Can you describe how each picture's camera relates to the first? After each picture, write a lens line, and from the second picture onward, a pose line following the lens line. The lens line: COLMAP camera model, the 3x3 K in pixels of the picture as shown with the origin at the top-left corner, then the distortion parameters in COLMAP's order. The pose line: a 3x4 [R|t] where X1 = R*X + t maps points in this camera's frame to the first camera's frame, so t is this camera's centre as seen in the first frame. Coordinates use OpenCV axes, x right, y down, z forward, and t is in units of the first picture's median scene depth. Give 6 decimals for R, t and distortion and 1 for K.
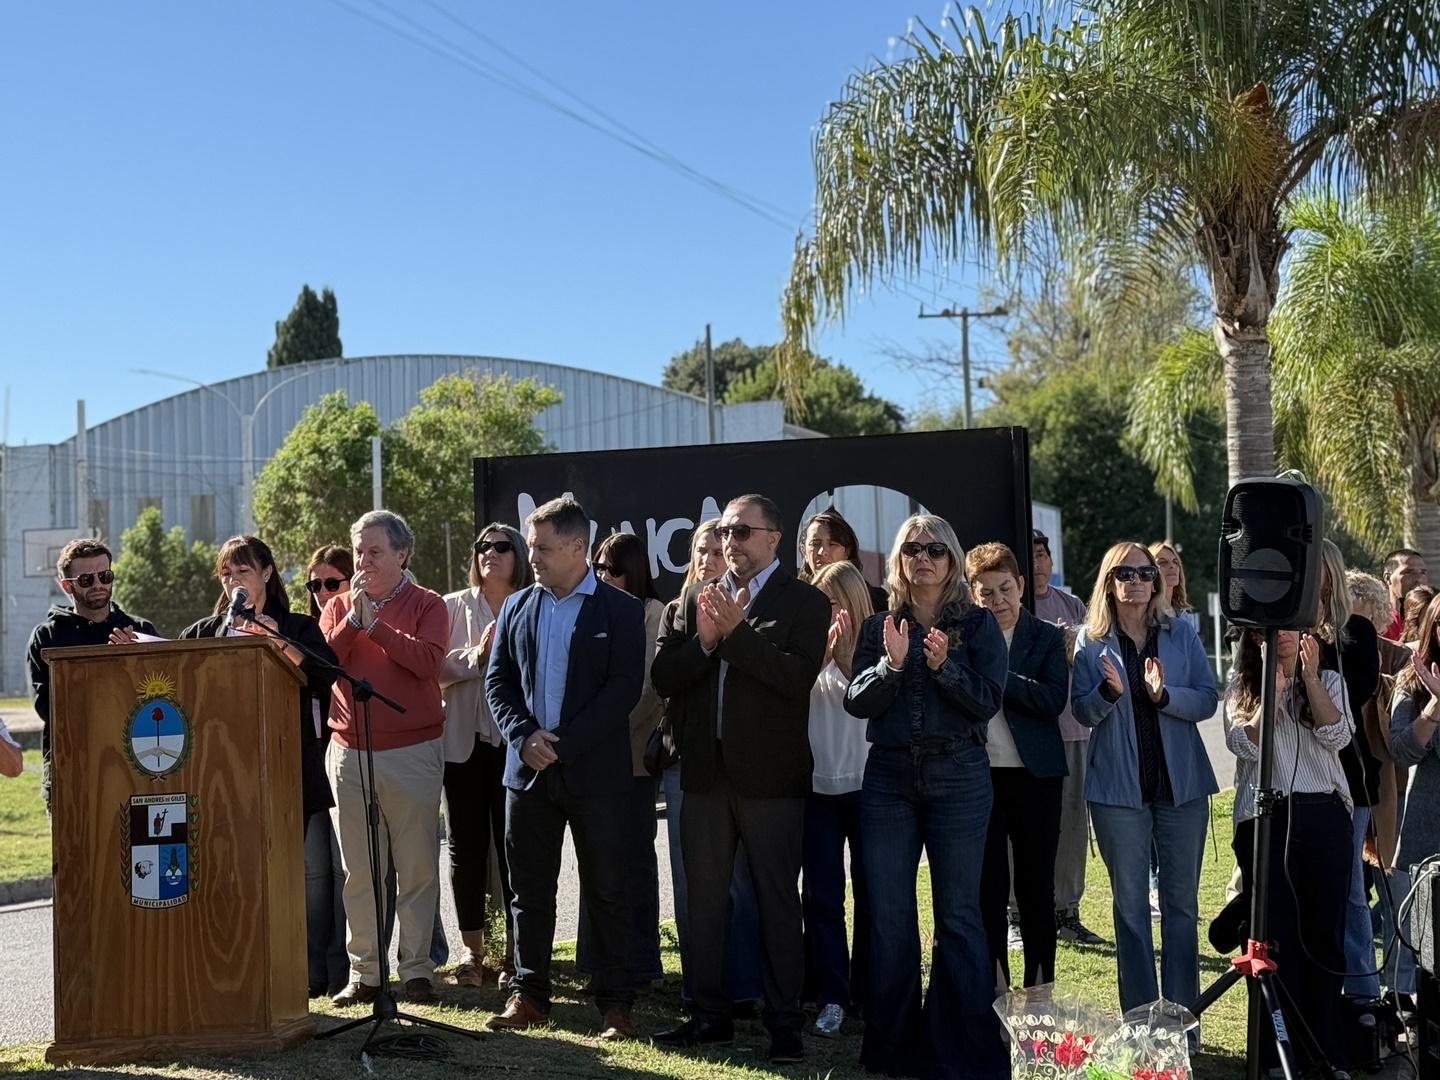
lens RADIAL K [[2548.3, 0, 720.3], [0, 2548.3, 529.8], [0, 0, 1]] dist [0.180476, 0.000000]
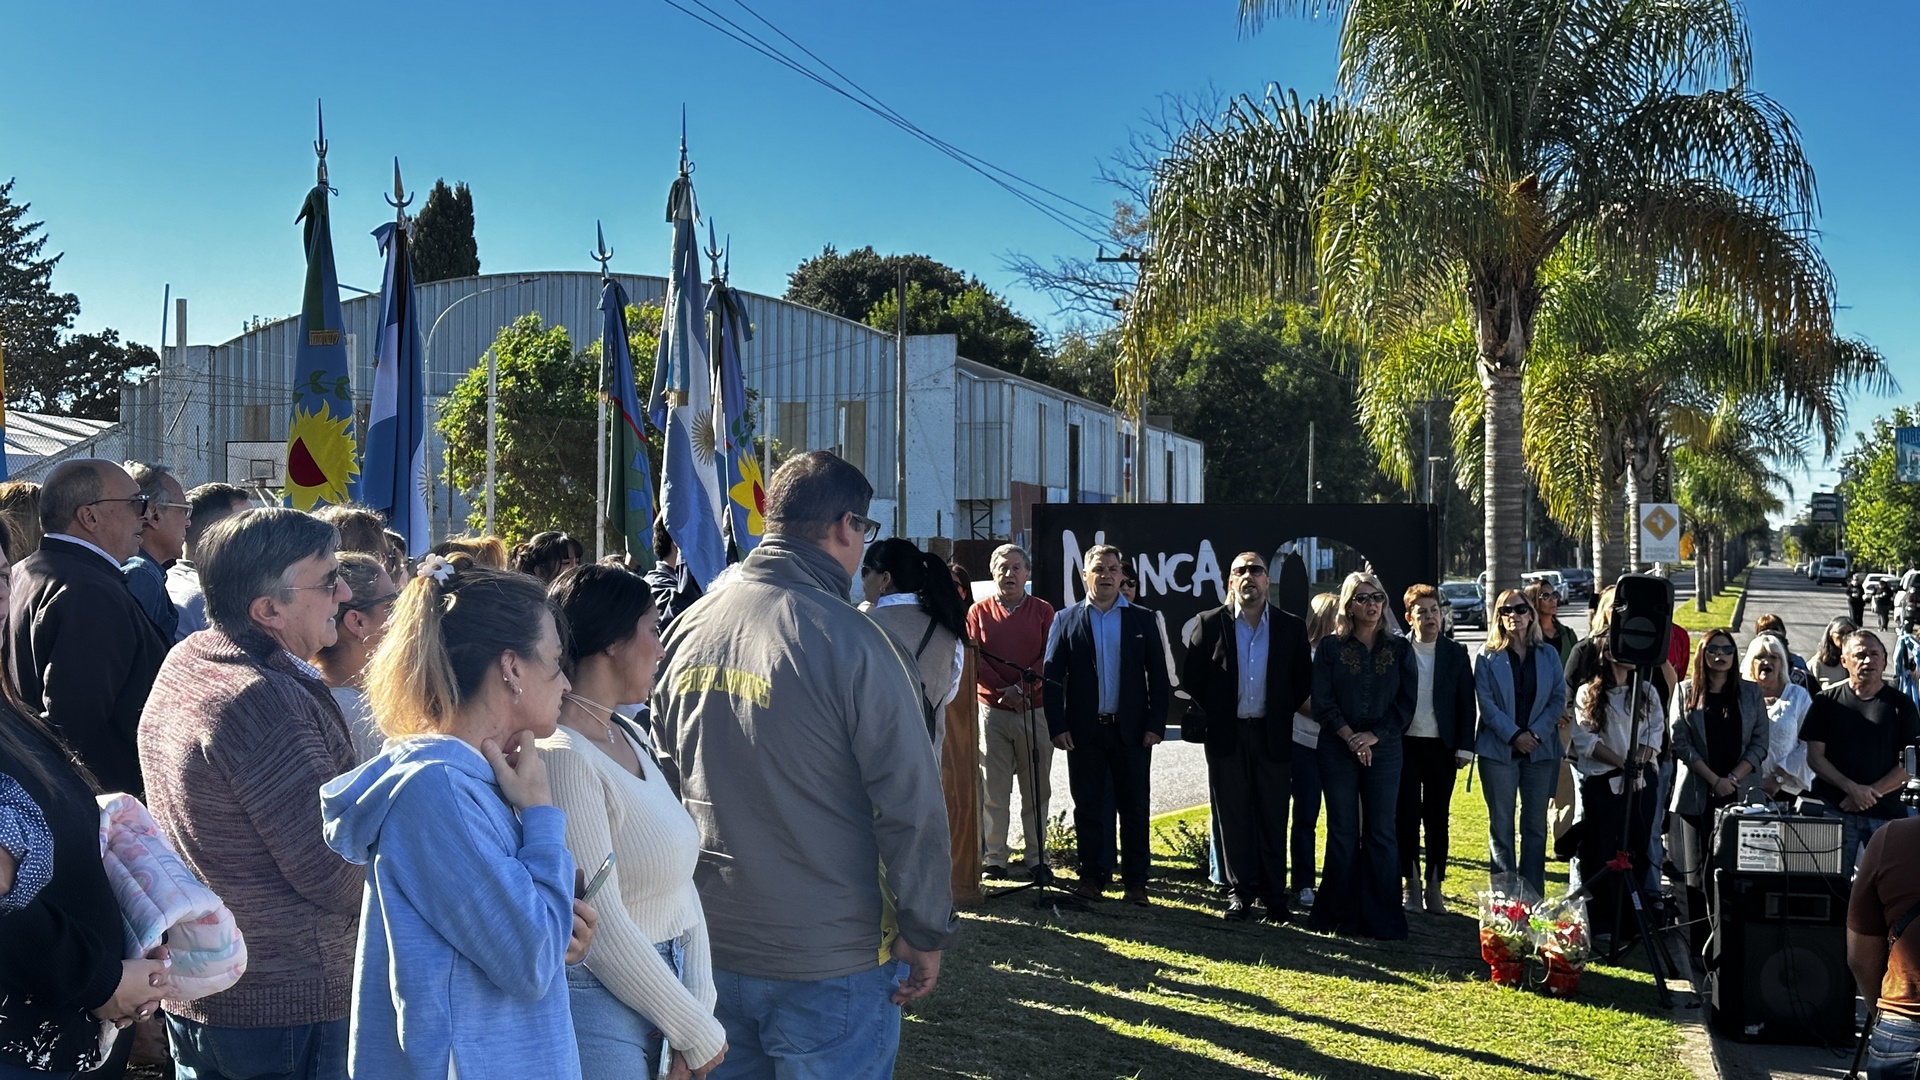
lens RADIAL K [[2724.3, 0, 951.5], [0, 2724.3, 549.3], [0, 0, 1]] dist [0.191990, 0.000000]
pose [[0.997703, 0.034430, 0.058334, -0.086579], [-0.036890, 0.998452, 0.041634, -0.024302], [-0.056810, -0.043691, 0.997429, -0.191933]]
